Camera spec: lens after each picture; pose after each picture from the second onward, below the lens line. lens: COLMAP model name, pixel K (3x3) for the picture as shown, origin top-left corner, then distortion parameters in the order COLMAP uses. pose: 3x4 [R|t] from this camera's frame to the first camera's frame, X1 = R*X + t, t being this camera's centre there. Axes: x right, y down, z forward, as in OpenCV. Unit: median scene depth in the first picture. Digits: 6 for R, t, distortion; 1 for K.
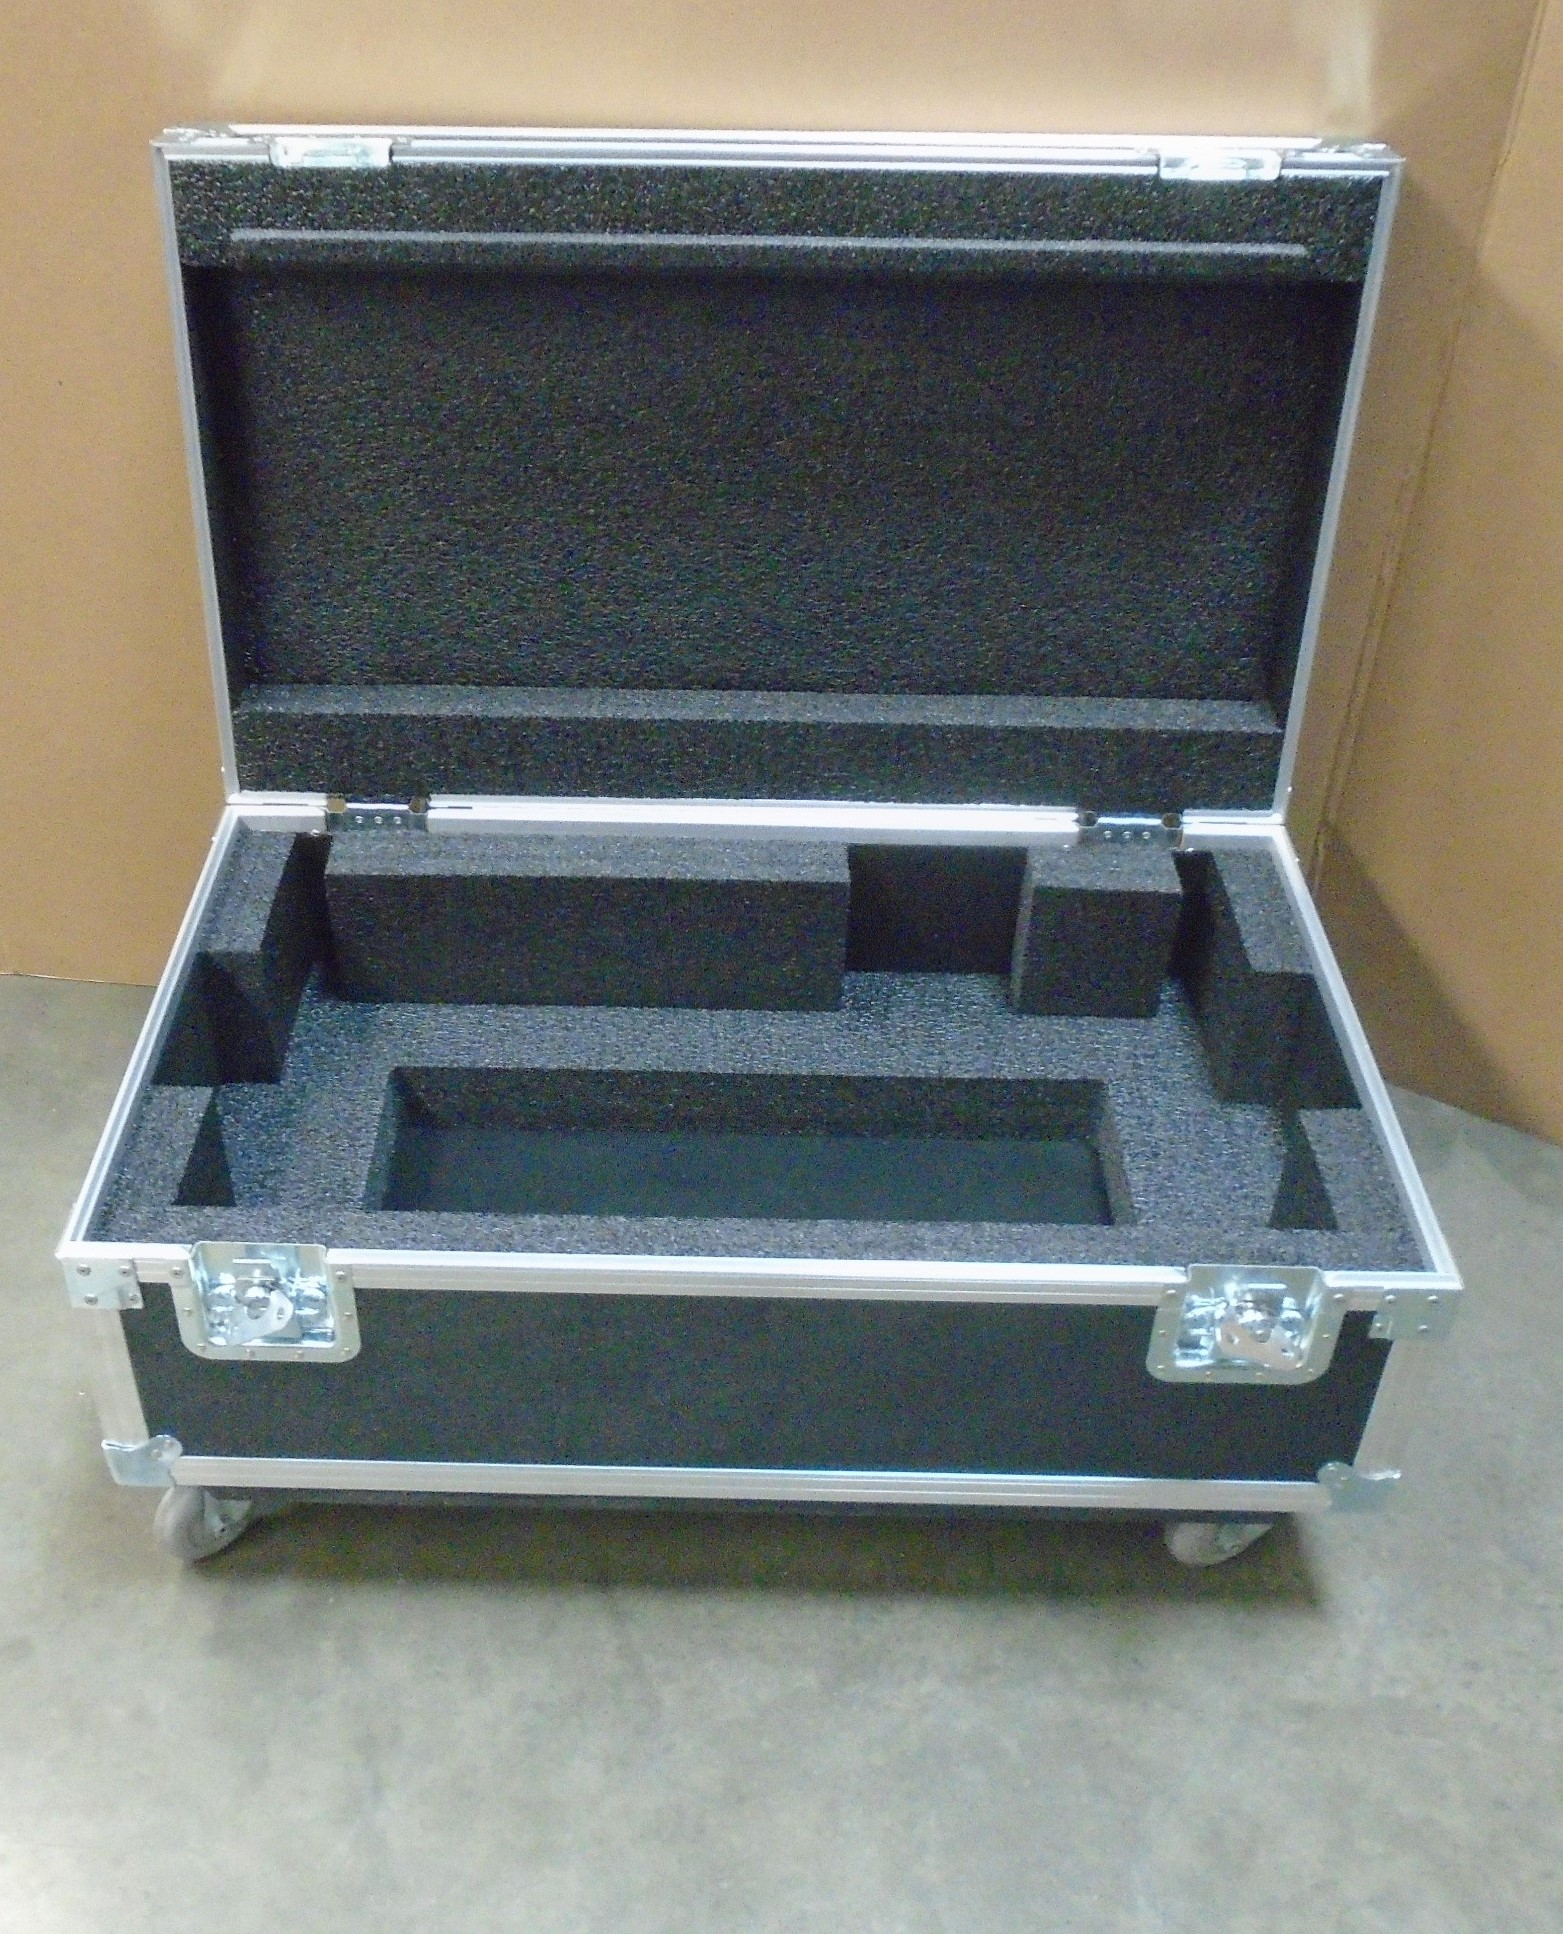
lens RADIAL K [[2089.8, 0, 658.8], [0, 2089.8, 960.2], [0, 0, 1]] dist [-0.006813, 0.003832]
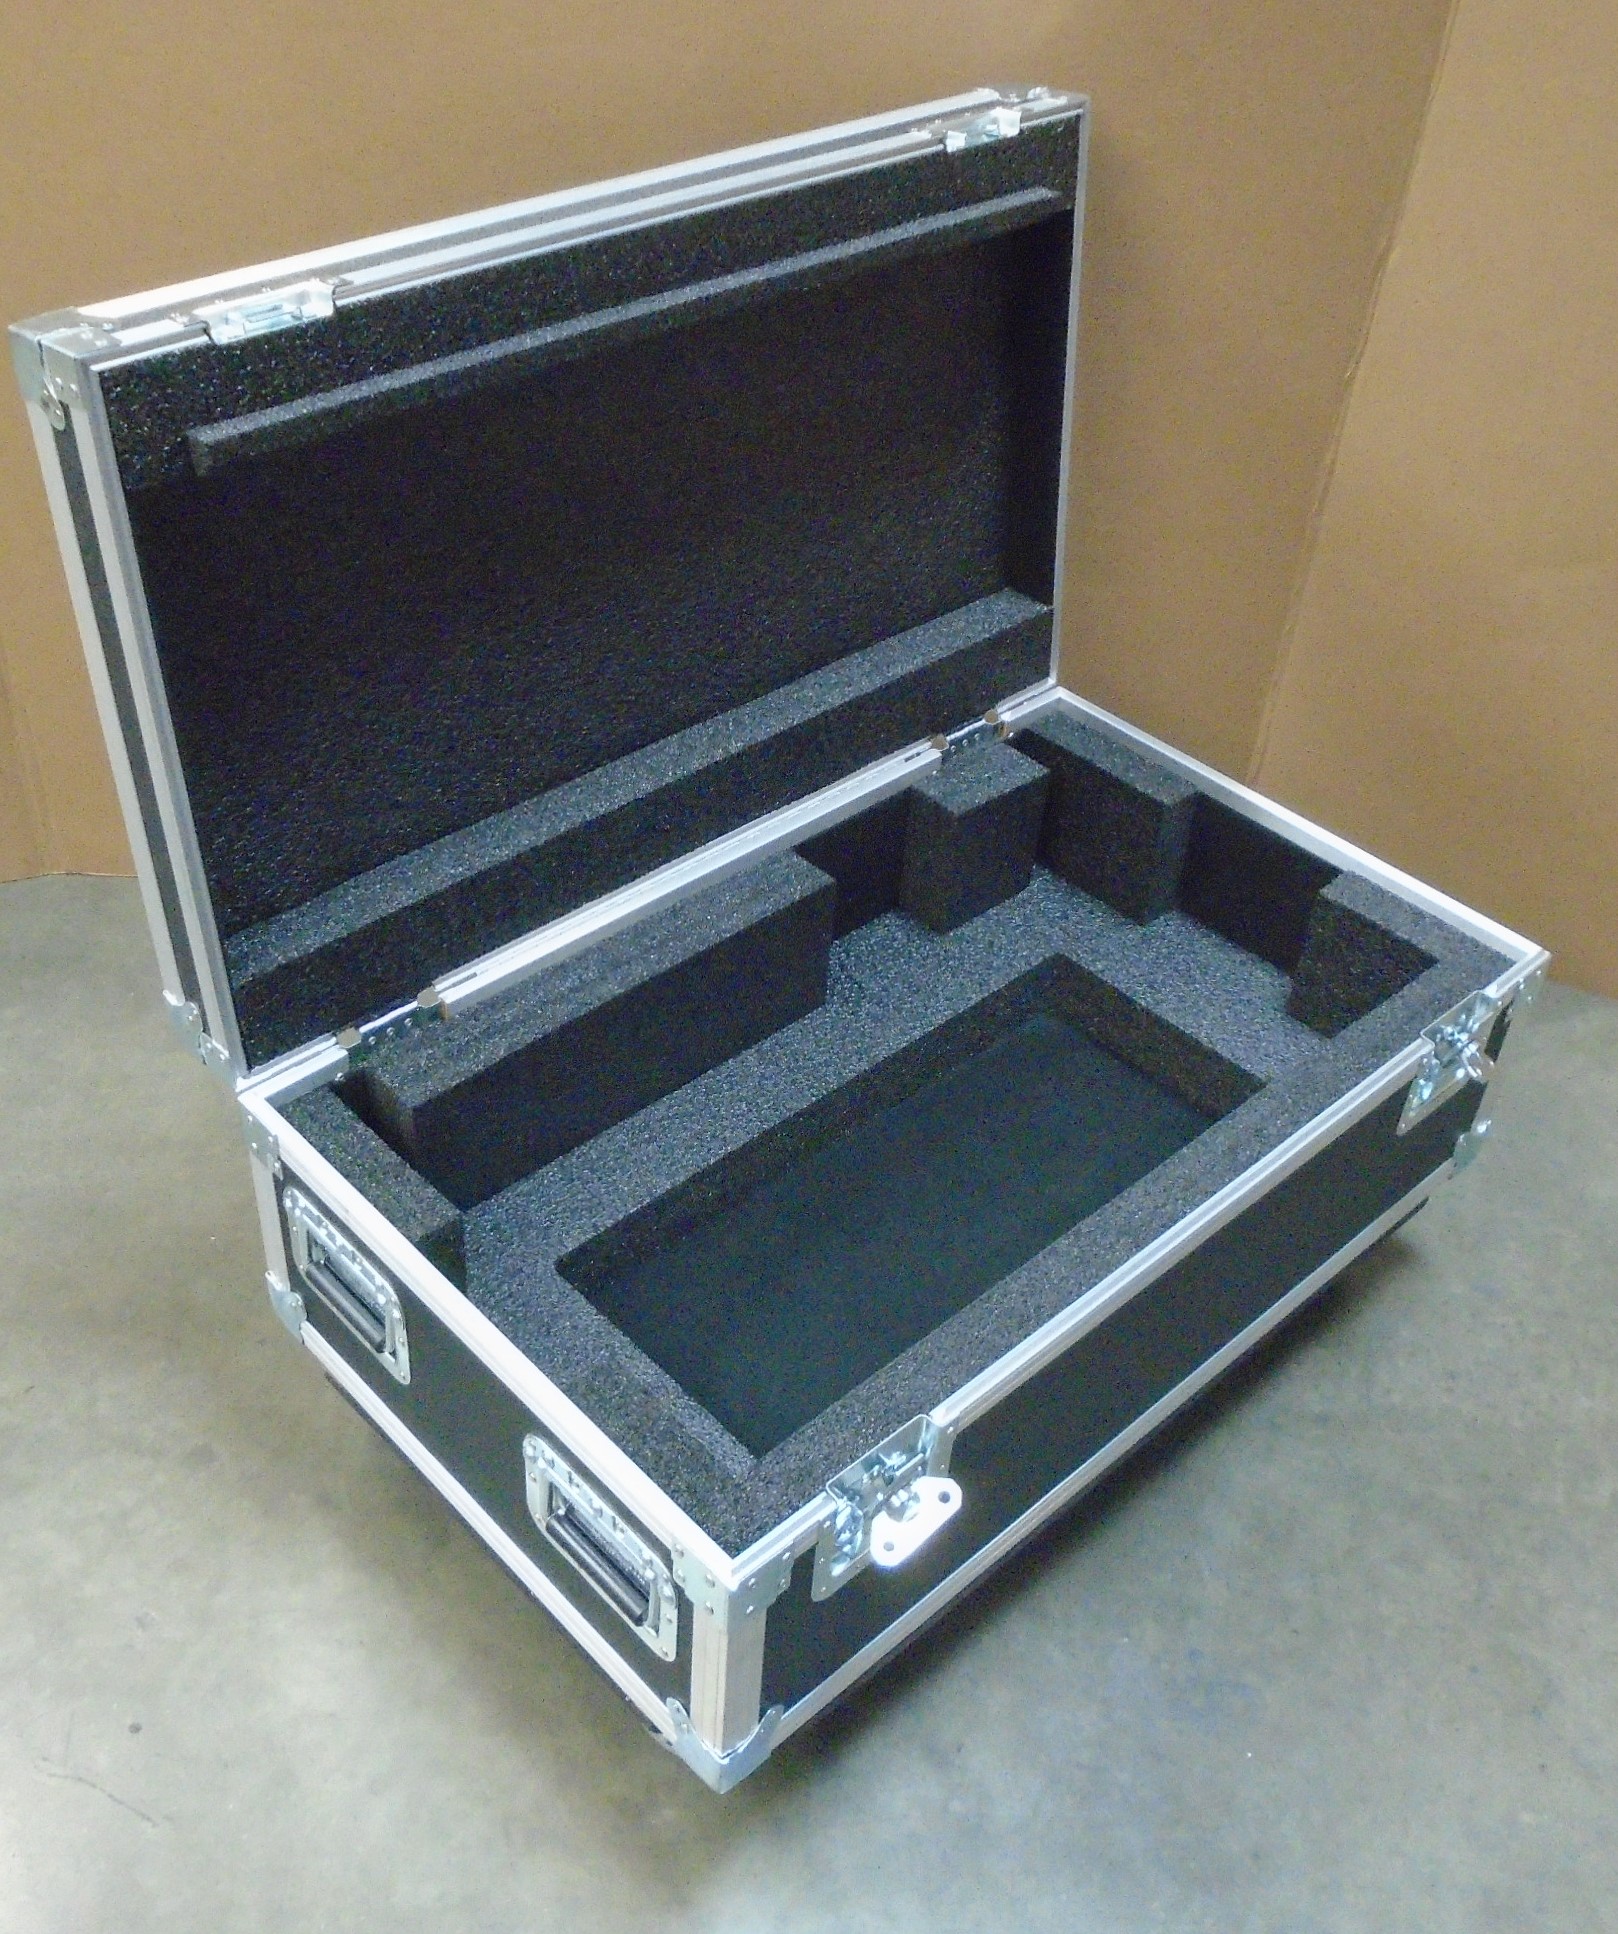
lens RADIAL K [[2016.4, 0, 732.5], [0, 2016.4, 957.8], [0, 0, 1]] dist [-0.017662, -0.016345]
pose [[0.720567, -0.415454, 0.555141, -0.503830], [0.384307, 0.905692, 0.178971, -0.197249], [-0.577141, 0.084384, 0.812273, 0.228060]]
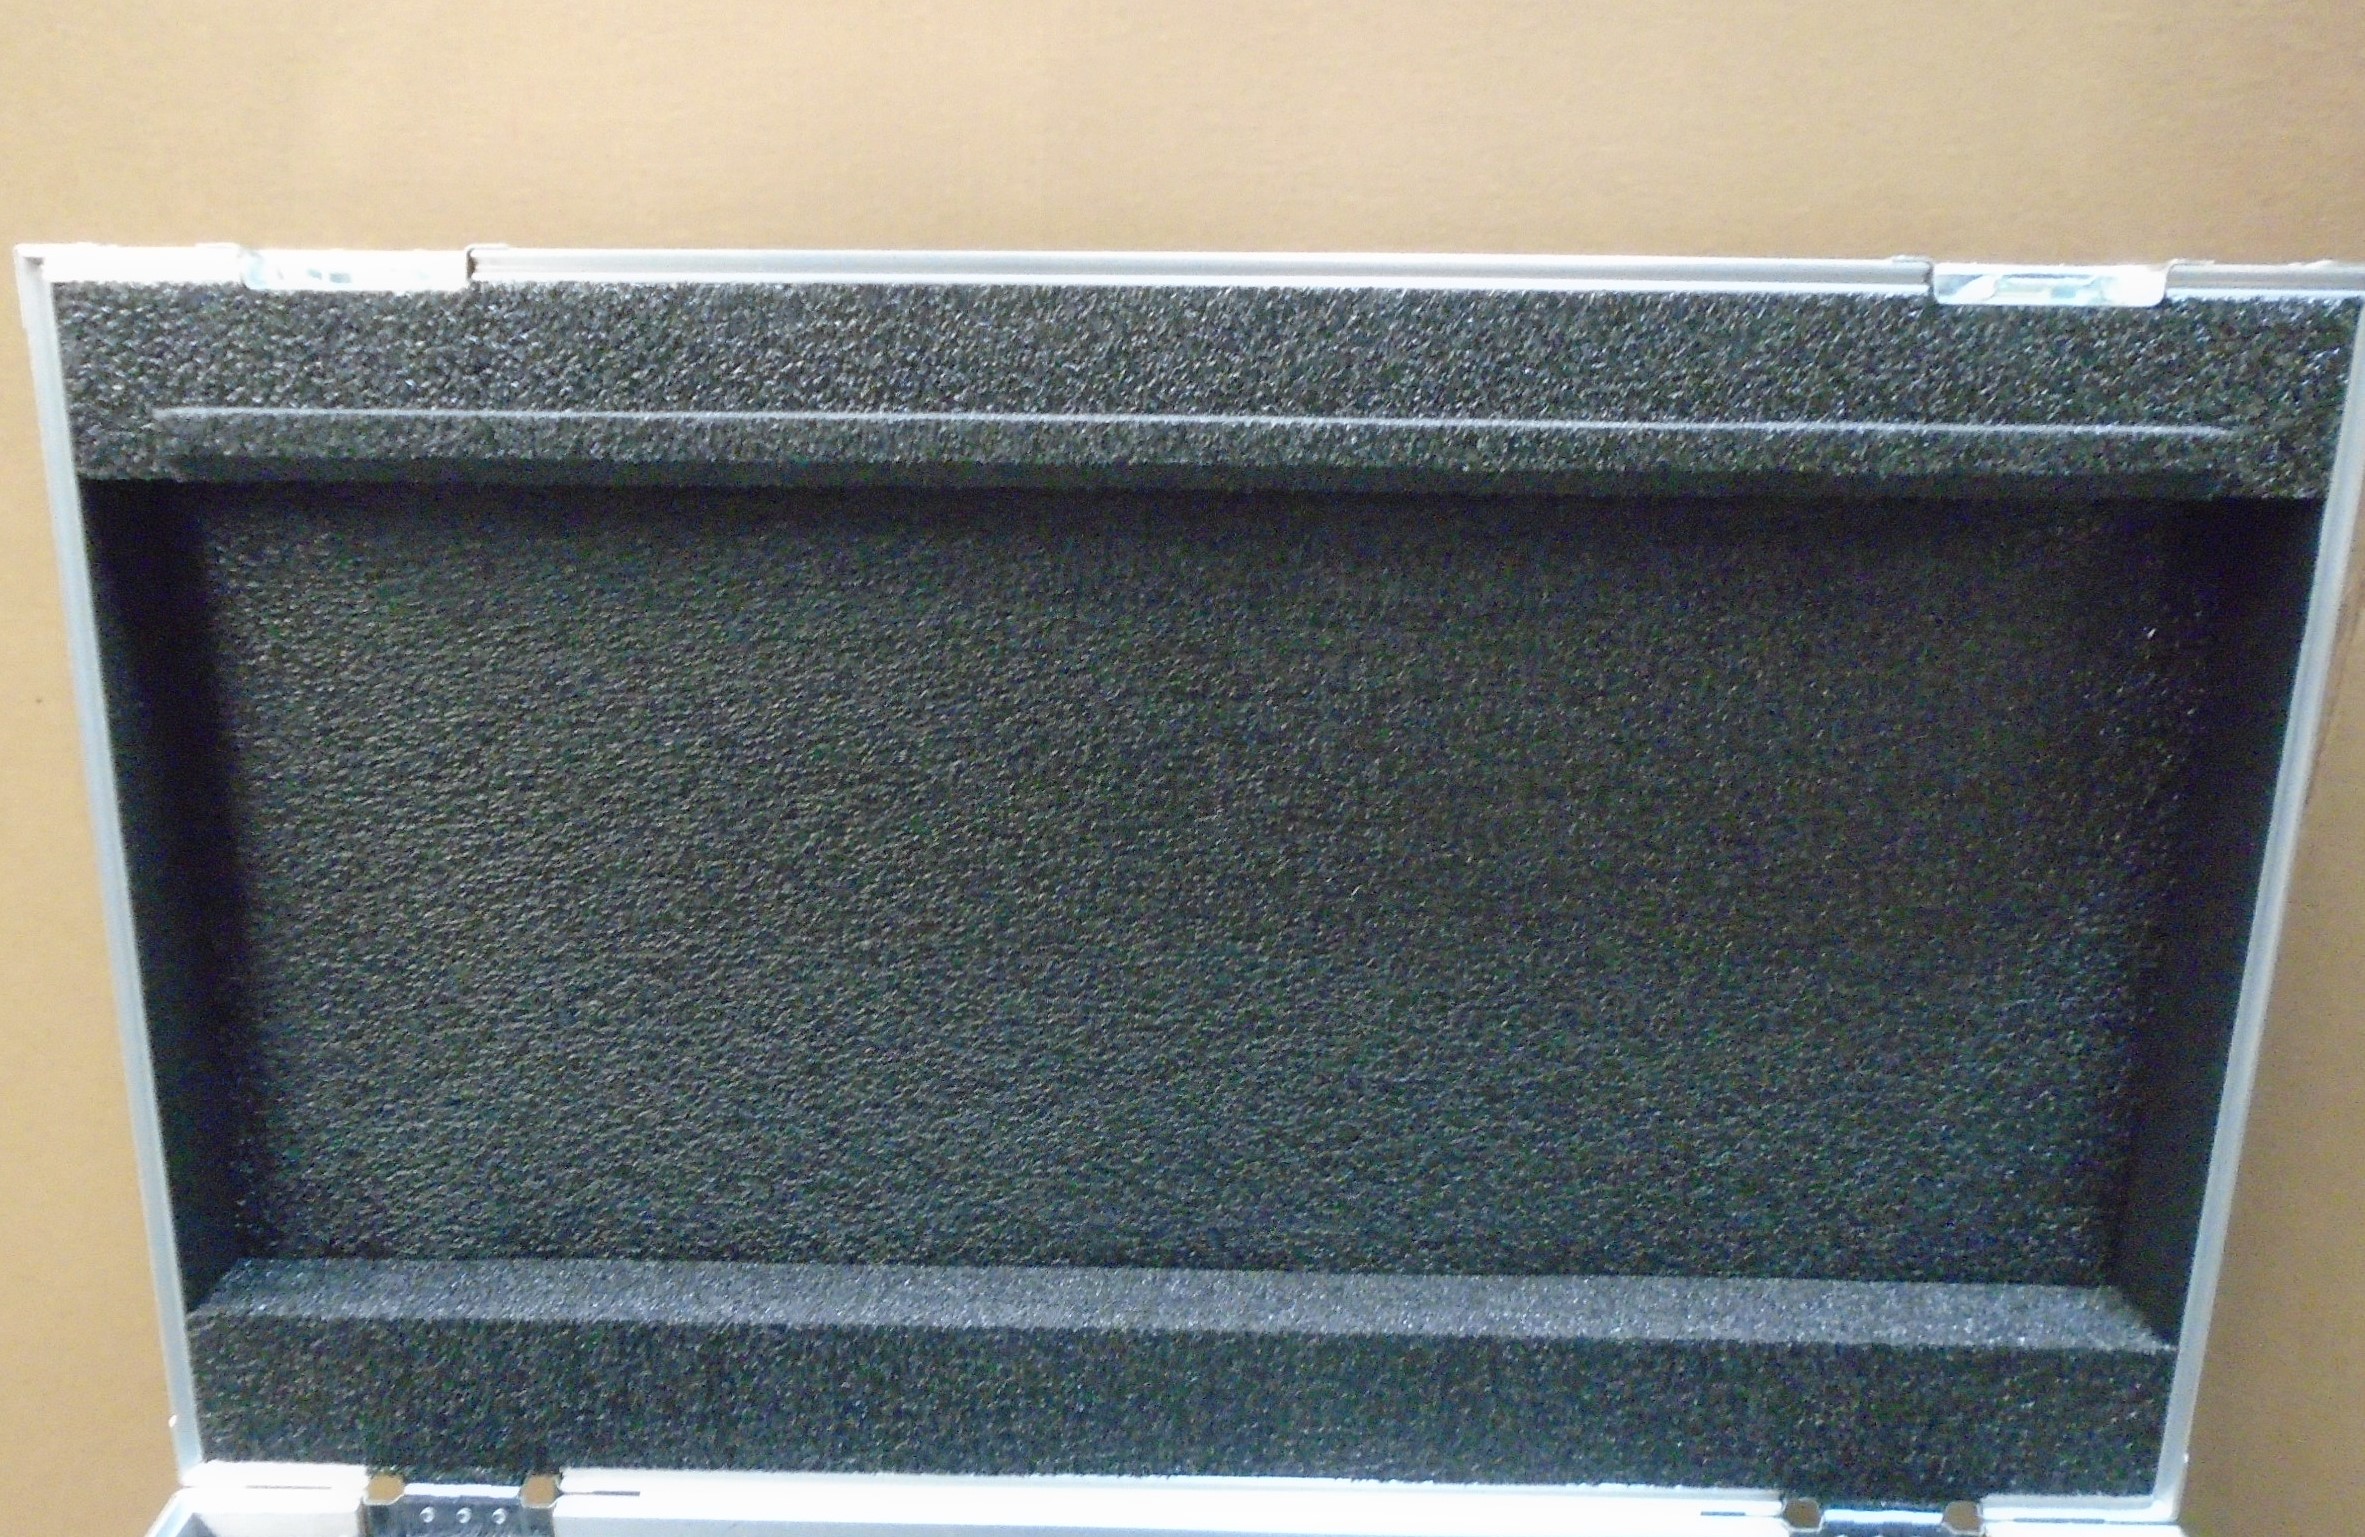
lens RADIAL K [[1983.6, 0, 1055.8], [0, 1983.6, 915.2], [0, 0, 1]] dist [-0.003266, -0.003946]
pose [[0.999993, -0.001798, 0.003421, 0.015335], [0.002642, 0.964123, -0.265444, -0.082631], [-0.002820, 0.265451, 0.964120, 0.487494]]
